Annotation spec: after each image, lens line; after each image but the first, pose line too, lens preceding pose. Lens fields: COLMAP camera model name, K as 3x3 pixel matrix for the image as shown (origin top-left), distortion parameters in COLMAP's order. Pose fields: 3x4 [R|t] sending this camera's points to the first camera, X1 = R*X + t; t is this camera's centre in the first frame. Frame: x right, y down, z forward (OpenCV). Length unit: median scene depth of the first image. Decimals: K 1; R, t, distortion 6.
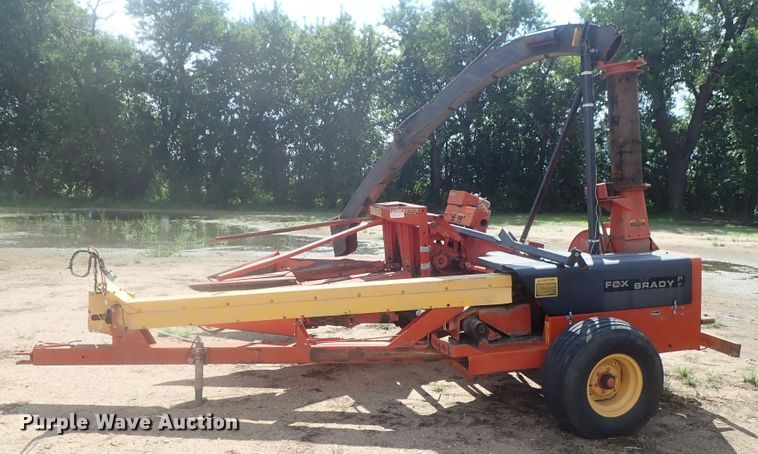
lens RADIAL K [[626.4, 0, 379.0], [0, 626.4, 227.0], [0, 0, 1]] dist [0.001272, 0.000439]
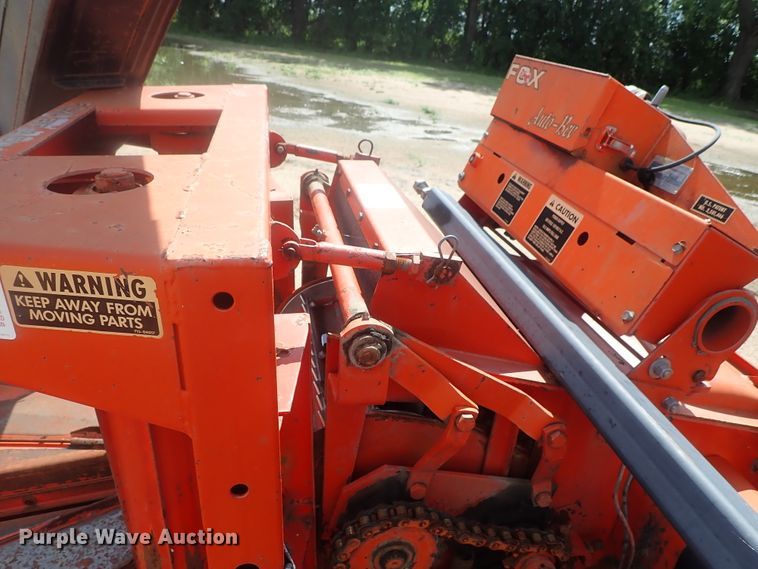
lens RADIAL K [[555.9, 0, 373.3], [0, 555.9, 279.3], [0, 0, 1]] dist [-0.000338, -0.007815]
pose [[0.992864, 0.117274, -0.021645, 0.012347], [-0.102354, 0.931144, 0.349993, -0.007666], [0.061200, -0.345280, 0.936502, 0.125119]]
